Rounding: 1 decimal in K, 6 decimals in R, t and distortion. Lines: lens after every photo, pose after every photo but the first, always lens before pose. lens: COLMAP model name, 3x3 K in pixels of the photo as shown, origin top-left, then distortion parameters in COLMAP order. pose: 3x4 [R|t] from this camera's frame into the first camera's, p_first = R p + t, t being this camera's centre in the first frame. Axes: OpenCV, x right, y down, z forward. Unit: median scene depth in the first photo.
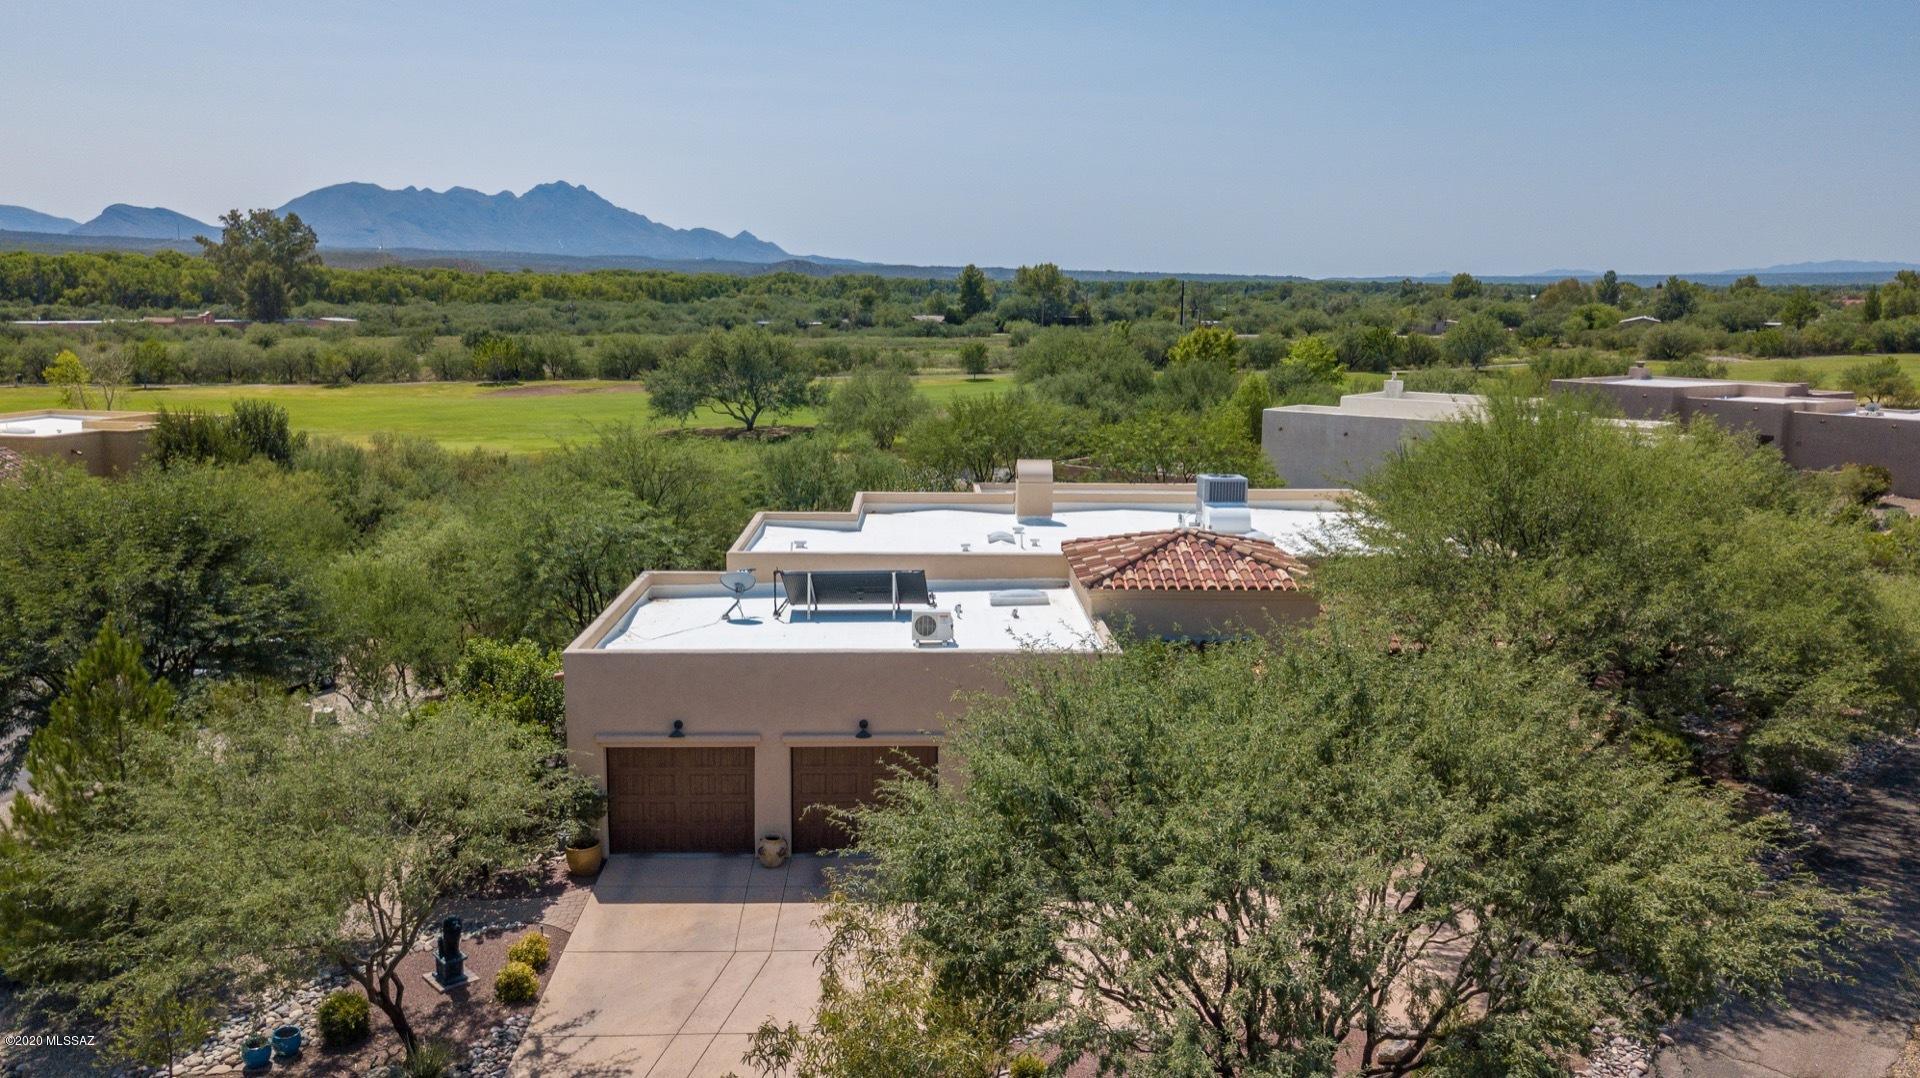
lens RADIAL K [[1512.6, 0, 959.8], [0, 1512.6, 535.7], [0, 0, 1]] dist [0.013461, 0.004750]
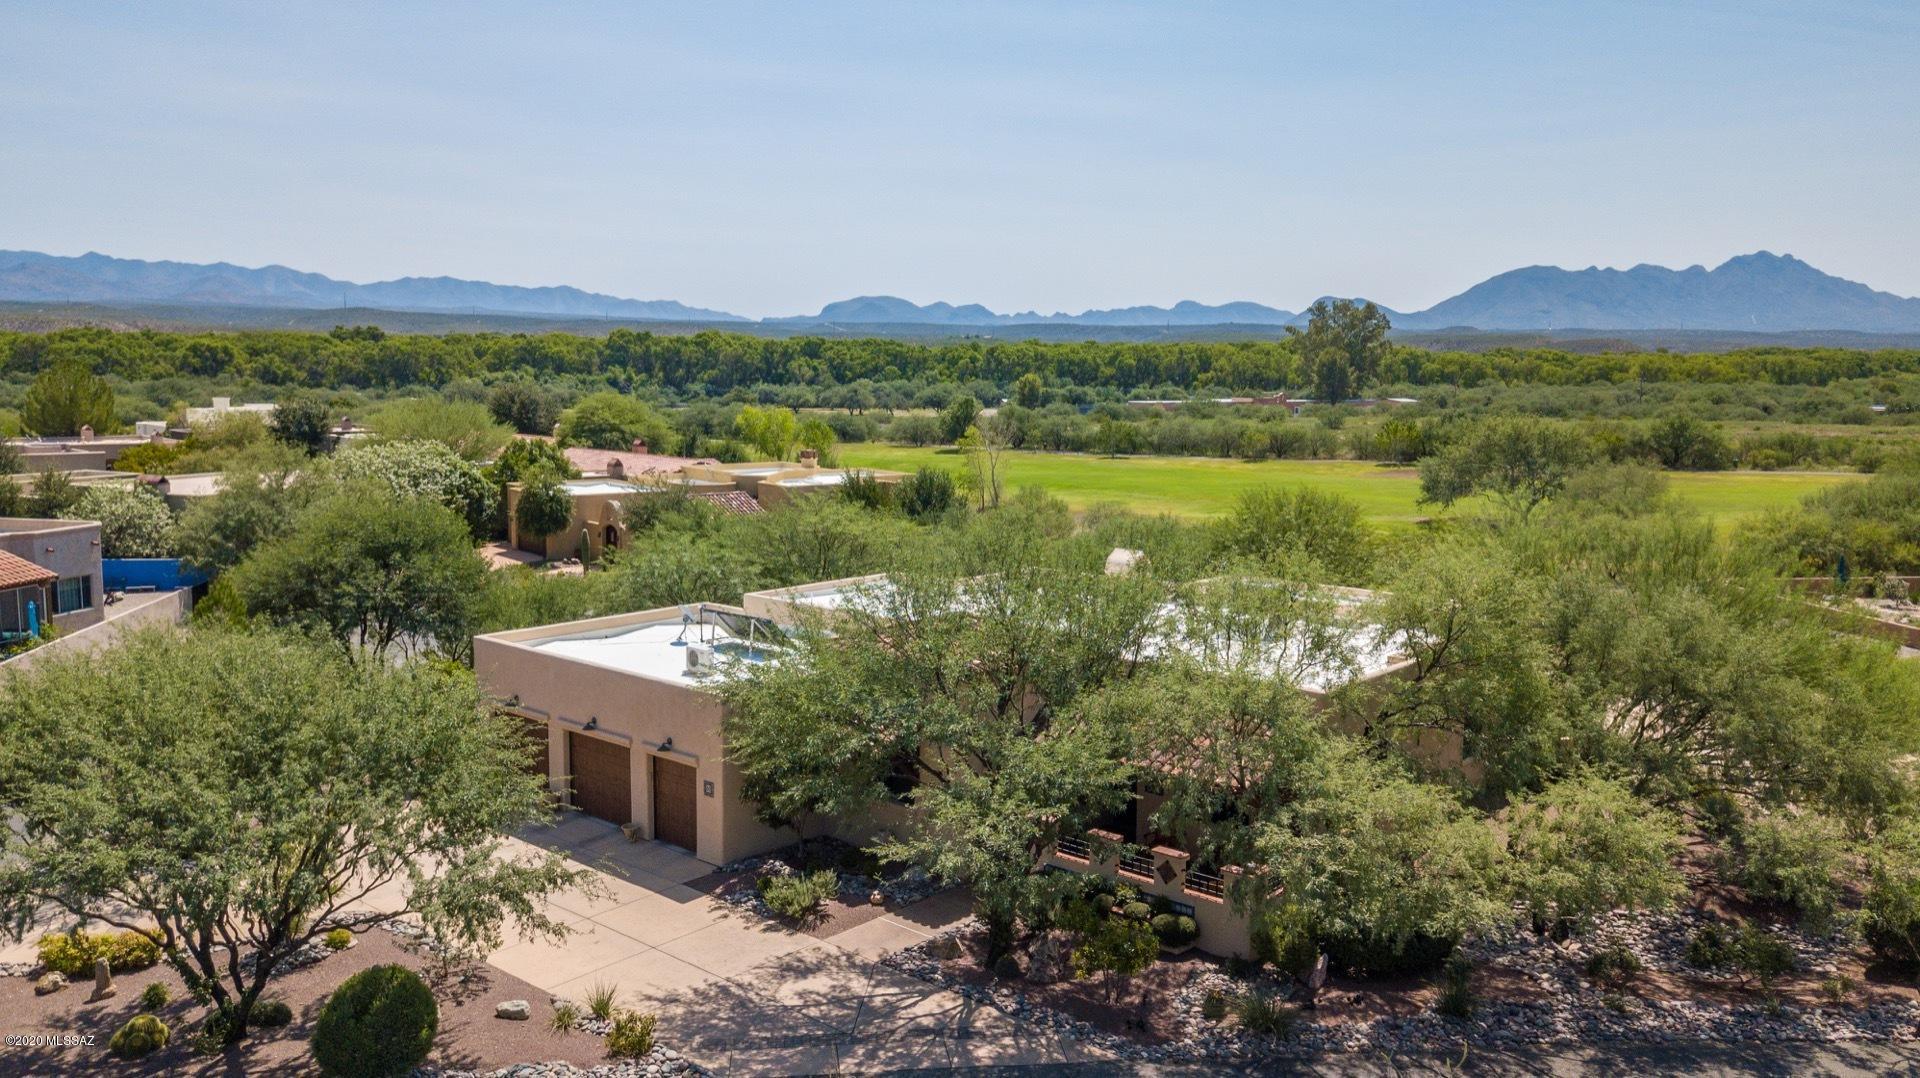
lens RADIAL K [[1512.6, 0, 956.7], [0, 1512.6, 541.0], [0, 0, 1]] dist [0.013461, 0.004750]
pose [[0.707996, 0.074615, -0.702263, 0.105458], [-0.107985, 0.994147, -0.003239, -0.006628], [0.697912, 0.078127, 0.711910, 0.030801]]
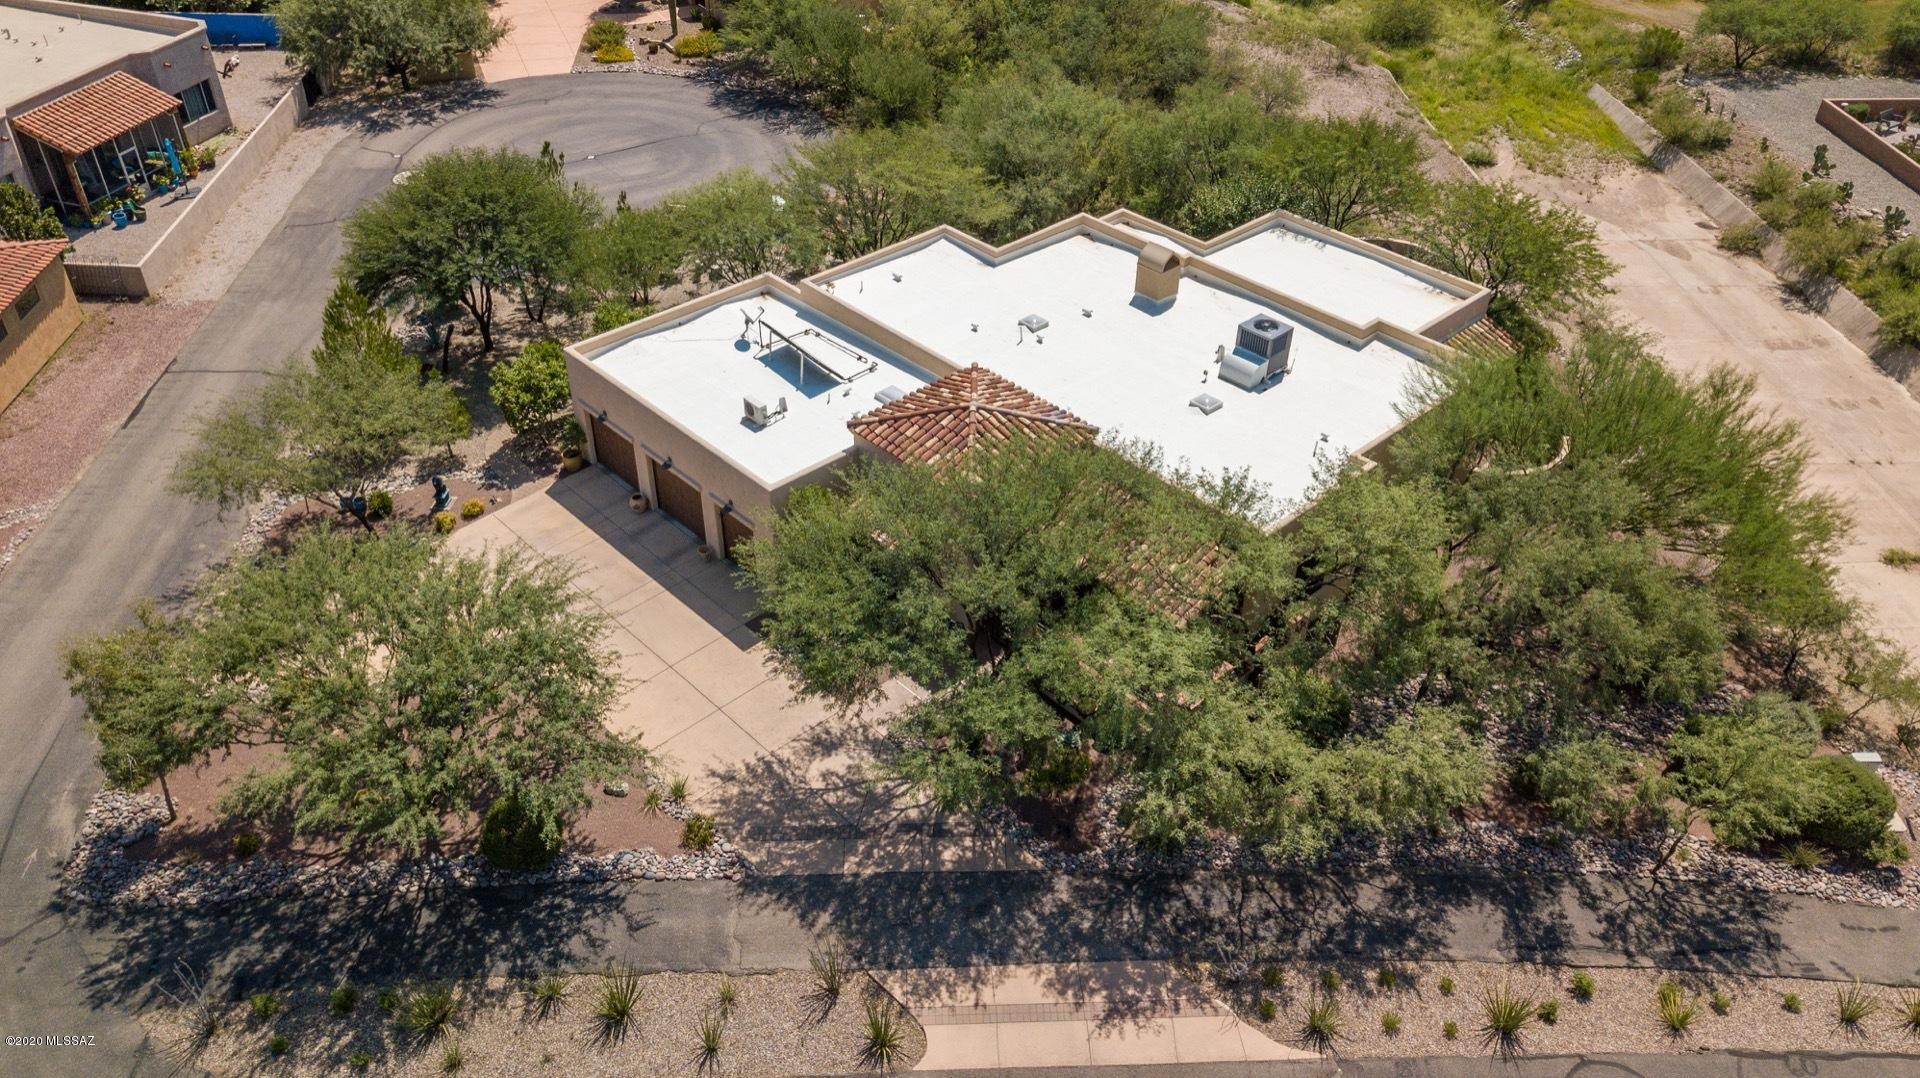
lens RADIAL K [[1512.6, 0, 961.7], [0, 1512.6, 536.0], [0, 0, 1]] dist [0.013461, 0.004750]
pose [[0.642124, 0.451141, -0.619797, 0.113006], [-0.122528, 0.858505, 0.497951, -0.069318], [0.756745, -0.243804, 0.606545, 0.029433]]
